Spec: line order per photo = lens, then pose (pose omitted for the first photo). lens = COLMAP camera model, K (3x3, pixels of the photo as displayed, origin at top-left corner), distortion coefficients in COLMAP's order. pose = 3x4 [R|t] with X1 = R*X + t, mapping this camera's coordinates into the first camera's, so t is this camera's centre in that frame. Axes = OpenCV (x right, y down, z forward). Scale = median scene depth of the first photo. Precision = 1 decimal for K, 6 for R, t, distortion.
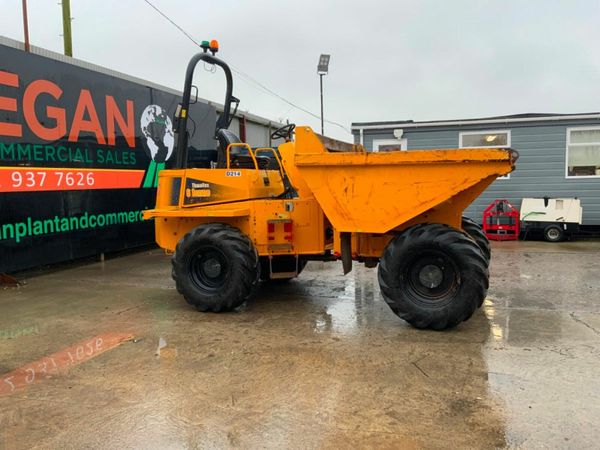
lens RADIAL K [[497.4, 0, 300.0], [0, 497.4, 225.0], [0, 0, 1]] dist [0.093879, -0.186107]
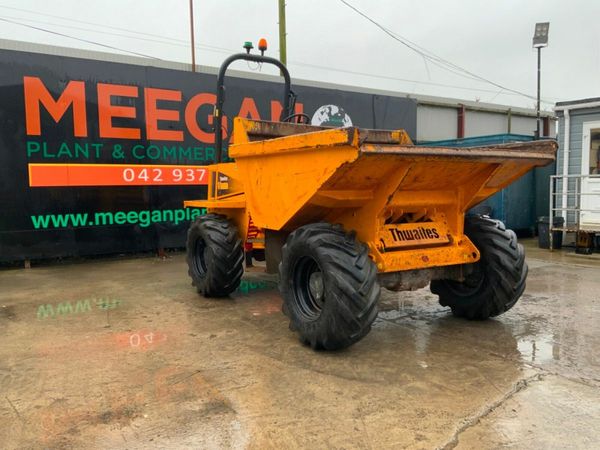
lens RADIAL K [[497.4, 0, 300.0], [0, 497.4, 225.0], [0, 0, 1]] dist [0.093879, -0.186107]
pose [[0.788161, 0.055413, -0.612969, 0.442602], [-0.053285, 0.998343, 0.021736, -0.008836], [0.613158, 0.015530, 0.789808, 0.189464]]
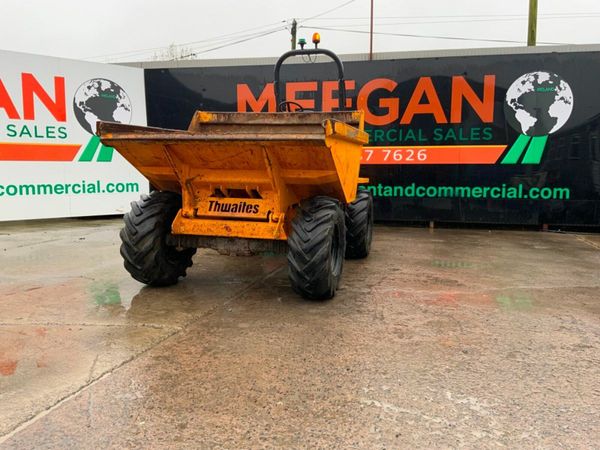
lens RADIAL K [[475.8, 0, 300.0], [0, 475.8, 225.0], [0, 0, 1]] dist [0.082565, -0.153863]
pose [[0.085937, 0.148177, -0.985220, 0.778432], [-0.090995, 0.985913, 0.140344, -0.071312], [0.992136, 0.077589, 0.098210, 0.720652]]
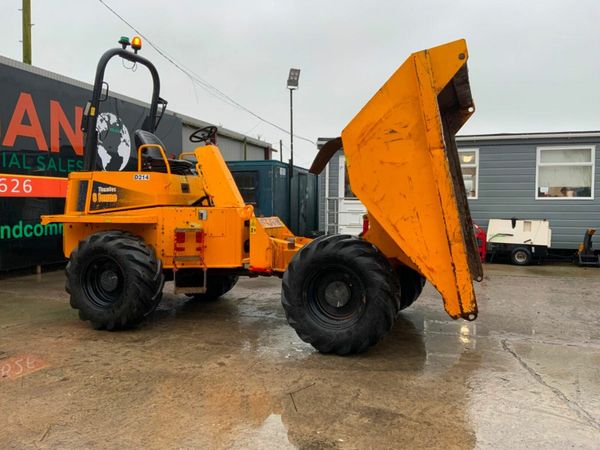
lens RADIAL K [[496.0, 0, 300.0], [0, 496.0, 225.0], [0, 0, 1]] dist [0.091388, -0.187941]
pose [[0.999707, 0.024193, -0.000085, 0.114340], [-0.024173, 0.998748, -0.043787, 0.012356], [-0.000974, 0.043776, 0.999041, 0.067386]]
